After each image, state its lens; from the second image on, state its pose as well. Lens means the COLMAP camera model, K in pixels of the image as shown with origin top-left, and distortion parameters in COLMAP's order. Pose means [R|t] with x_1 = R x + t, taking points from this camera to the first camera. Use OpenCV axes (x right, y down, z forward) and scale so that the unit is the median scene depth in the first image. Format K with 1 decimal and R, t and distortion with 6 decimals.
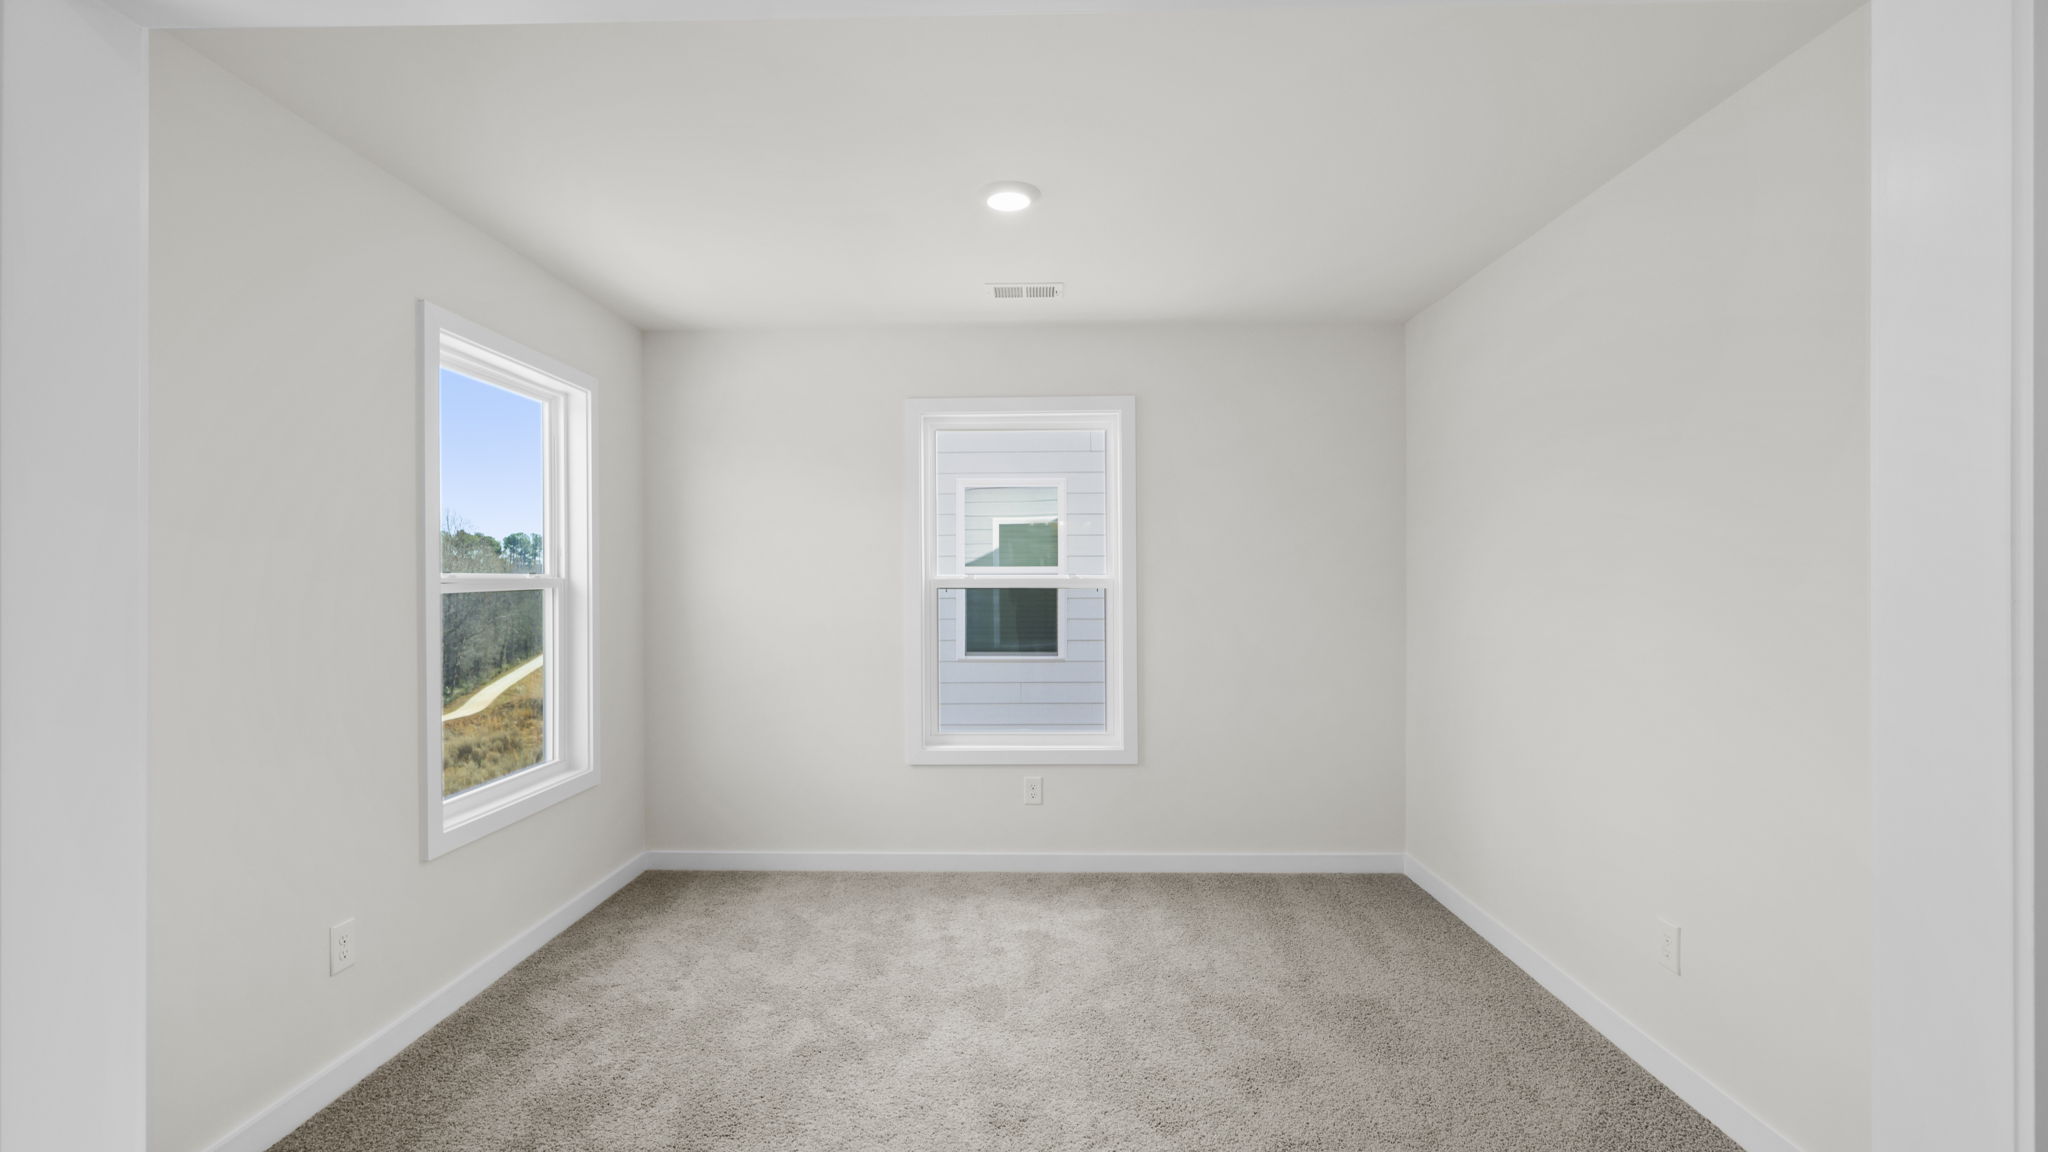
lens RADIAL K [[914.5, 0, 1024.0], [0, 914.5, 576.0], [0, 0, 1]] dist [-0.001543, -0.000293]
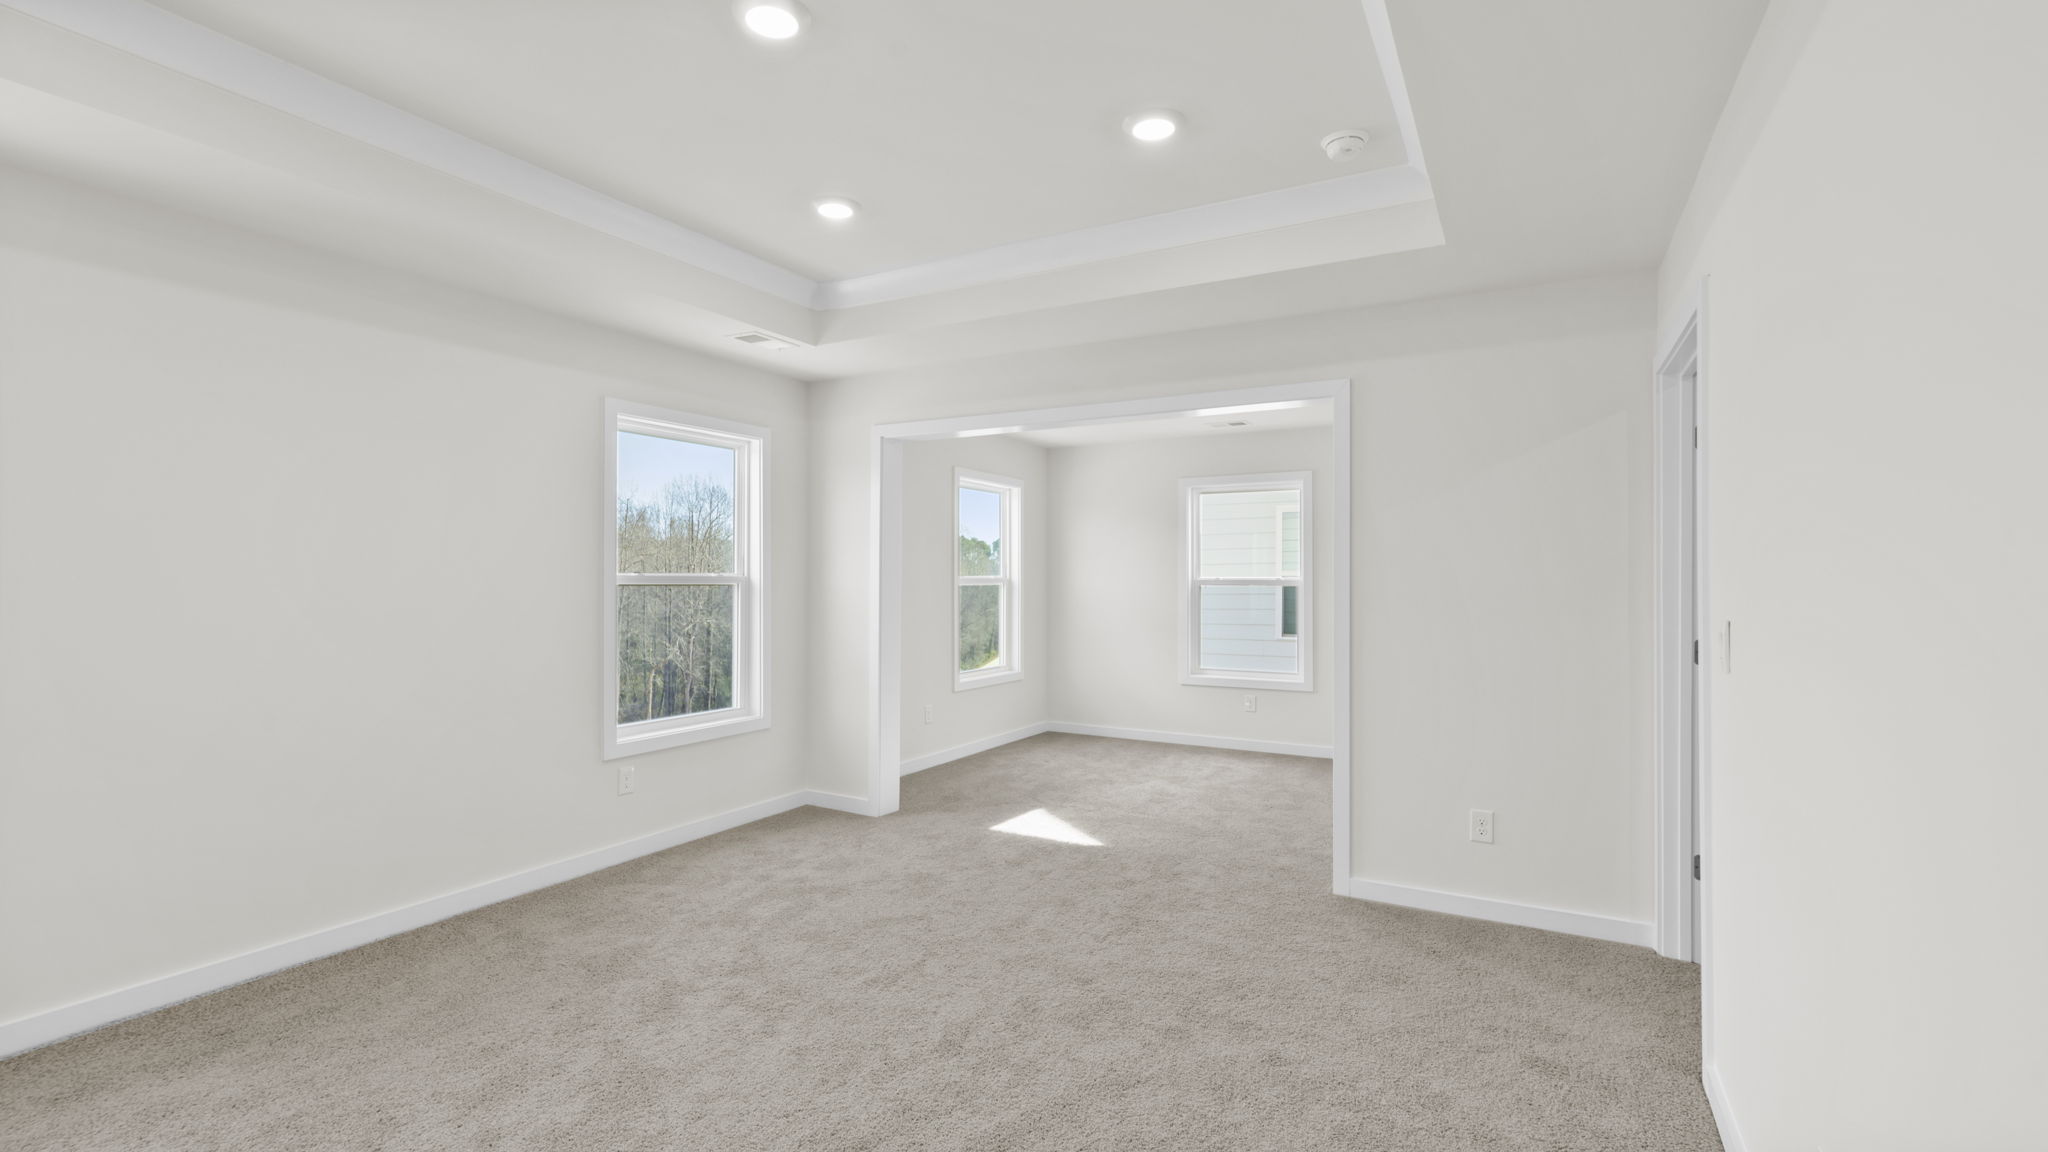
lens RADIAL K [[914.5, 0, 1024.0], [0, 914.5, 576.0], [0, 0, 1]] dist [-0.001543, -0.000293]
pose [[0.885430, 0.006519, -0.464728, 0.427966], [-0.006542, 0.999977, 0.001563, -0.004256], [0.464728, 0.001657, 0.885452, -0.713950]]
